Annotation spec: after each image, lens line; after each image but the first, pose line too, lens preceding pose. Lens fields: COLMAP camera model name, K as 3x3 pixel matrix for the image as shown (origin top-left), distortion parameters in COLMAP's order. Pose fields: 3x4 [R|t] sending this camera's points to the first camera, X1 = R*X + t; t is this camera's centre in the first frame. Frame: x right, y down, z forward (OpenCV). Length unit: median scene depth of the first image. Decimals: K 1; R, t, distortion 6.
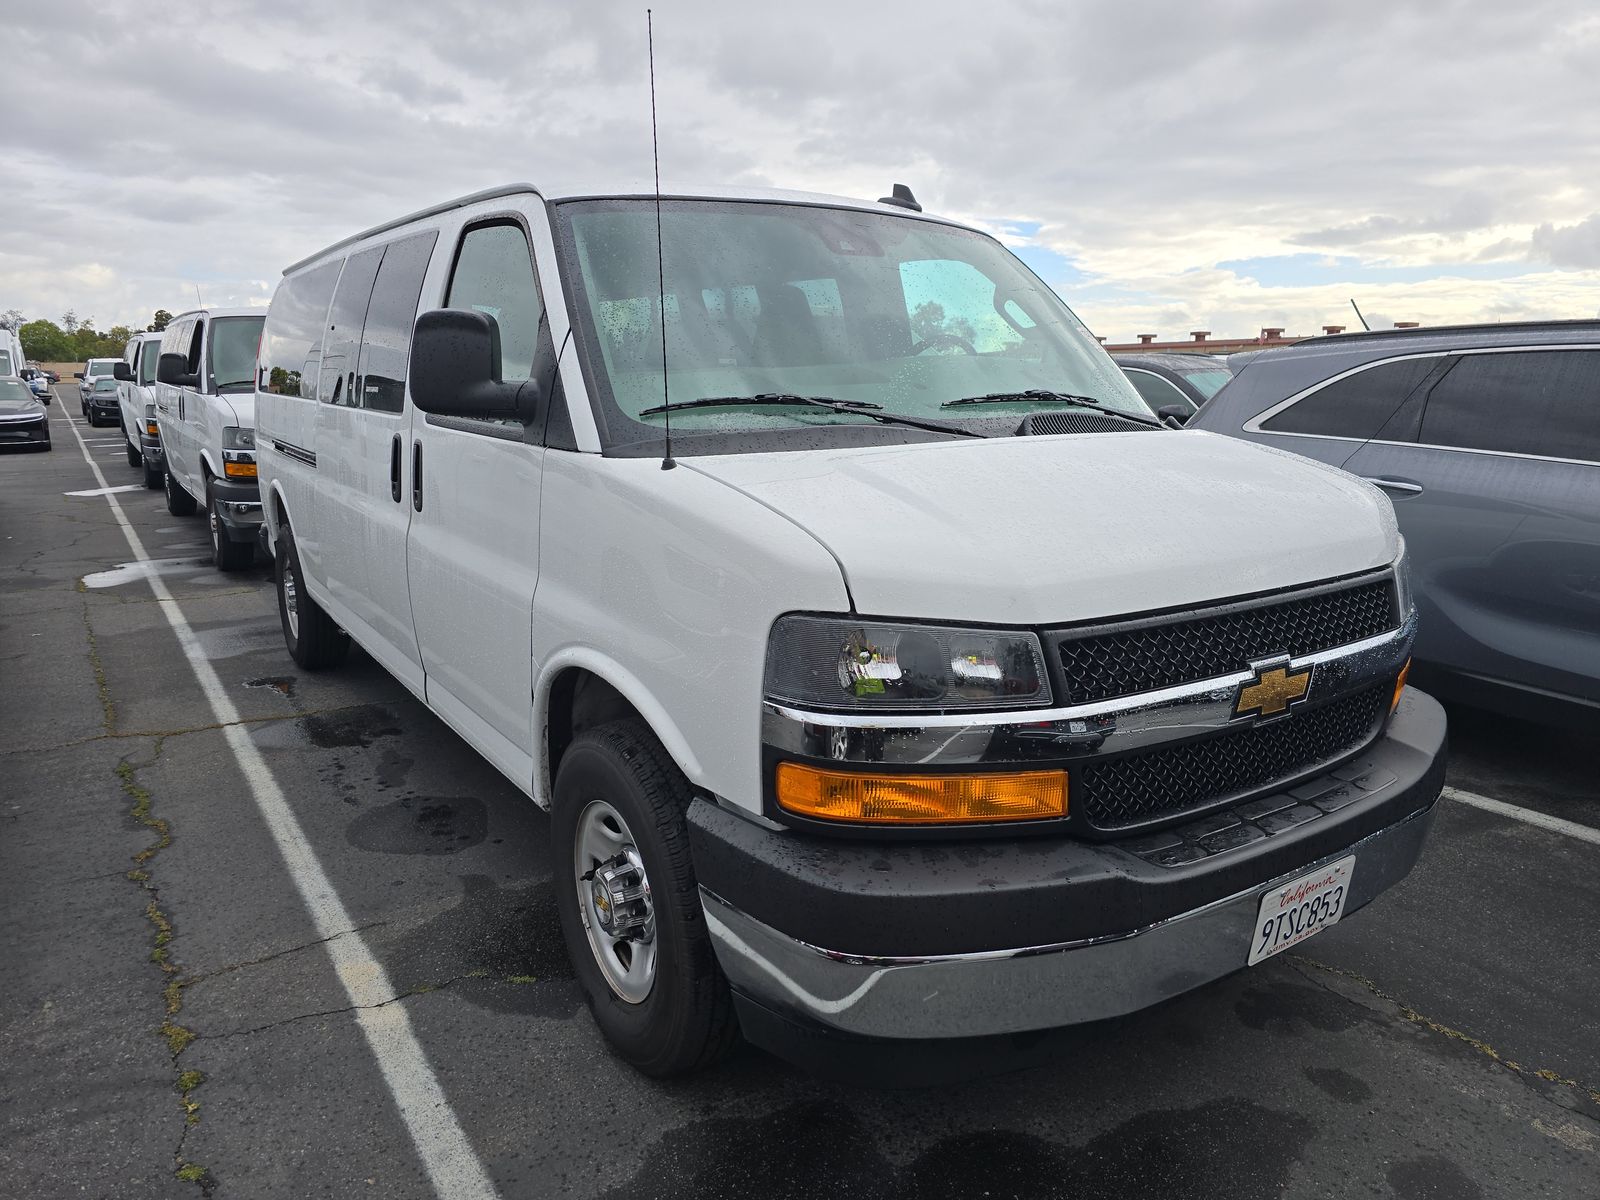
lens RADIAL K [[1077.7, 0, 802.4], [0, 1077.7, 599.7], [0, 0, 1]] dist [0.052294, -0.037355]
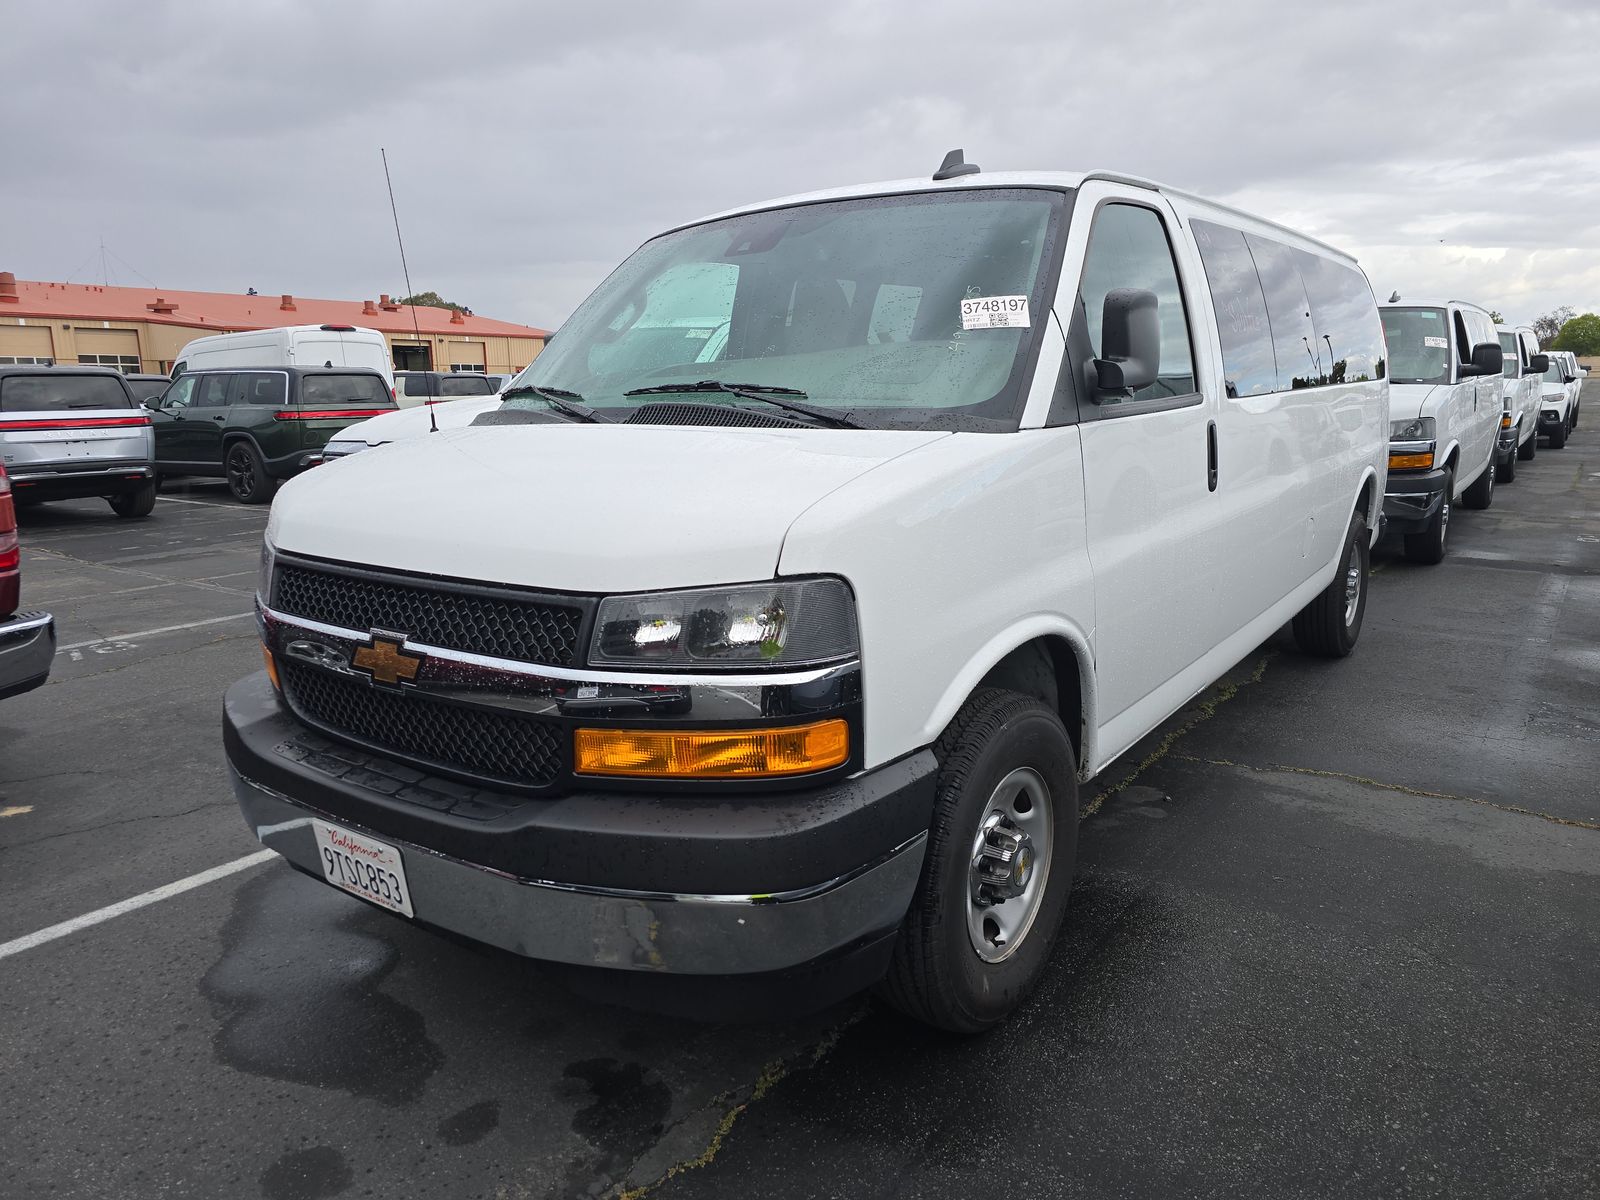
lens RADIAL K [[1077.7, 0, 805.1], [0, 1077.7, 595.8], [0, 0, 1]] dist [0.052294, -0.037355]
pose [[0.328669, 0.172049, -0.928642, 0.962534], [-0.170502, 0.977920, 0.120834, -0.111237], [0.928927, 0.118620, 0.350747, 0.621277]]
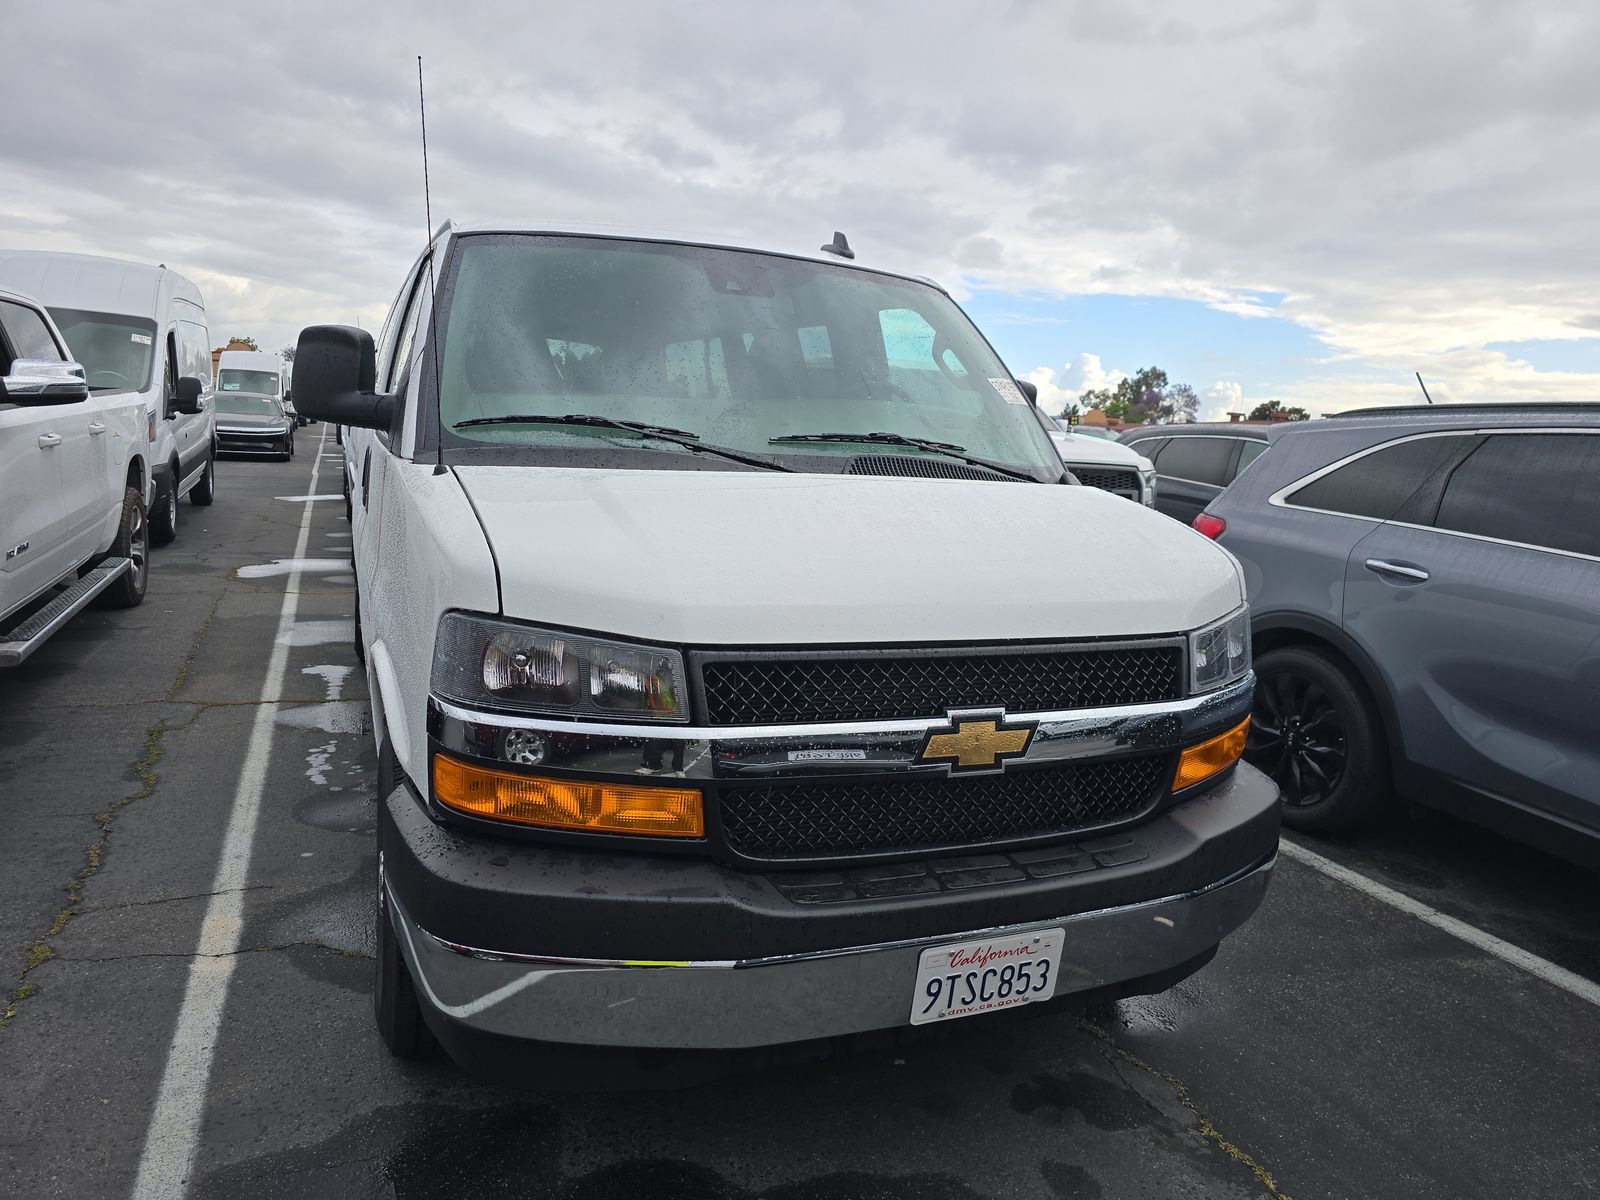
lens RADIAL K [[1077.7, 0, 800.7], [0, 1077.7, 600.3], [0, 0, 1]] dist [0.052294, -0.037355]
pose [[0.979117, 0.086688, -0.183890, 0.276086], [-0.095697, 0.994579, -0.040679, 0.007065], [0.179367, 0.057427, 0.982105, 0.011926]]
